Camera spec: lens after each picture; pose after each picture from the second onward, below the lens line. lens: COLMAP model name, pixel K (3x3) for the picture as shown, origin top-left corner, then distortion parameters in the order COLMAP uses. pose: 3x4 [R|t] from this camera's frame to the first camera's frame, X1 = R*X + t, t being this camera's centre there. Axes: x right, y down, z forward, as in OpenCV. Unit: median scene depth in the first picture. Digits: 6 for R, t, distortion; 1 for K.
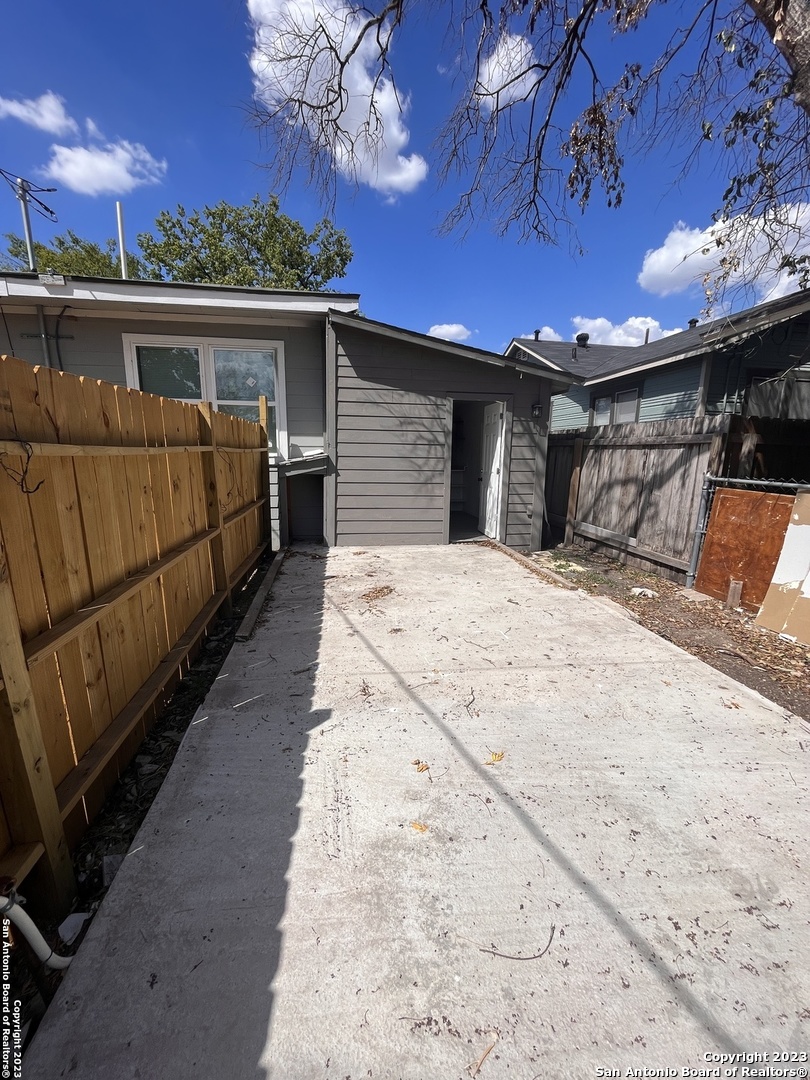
lens RADIAL K [[440.8, 0, 403.5], [0, 440.8, 535.7], [0, 0, 1]] dist [0.001400, 0.000305]
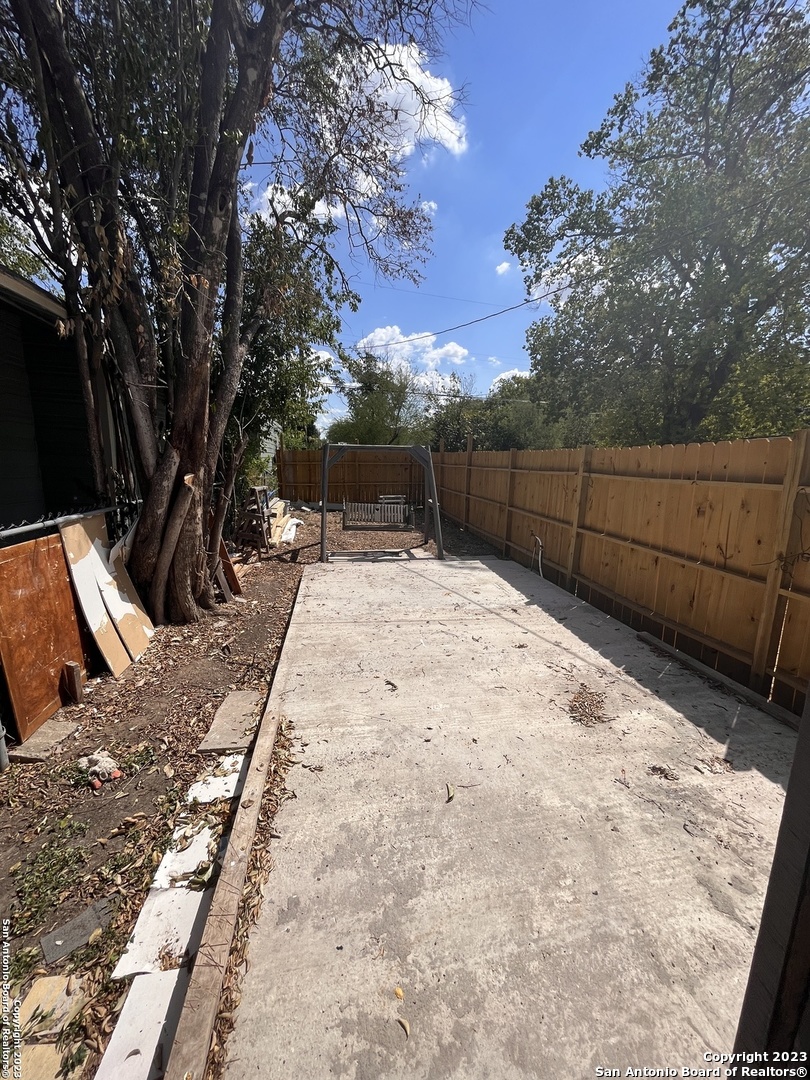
lens RADIAL K [[440.8, 0, 403.5], [0, 440.8, 535.7], [0, 0, 1]] dist [0.001400, 0.000305]
pose [[-0.999843, -0.017646, 0.001425, 0.301533], [-0.015966, 0.933550, 0.358091, -0.459815], [-0.007650, 0.358012, -0.933685, 2.091801]]
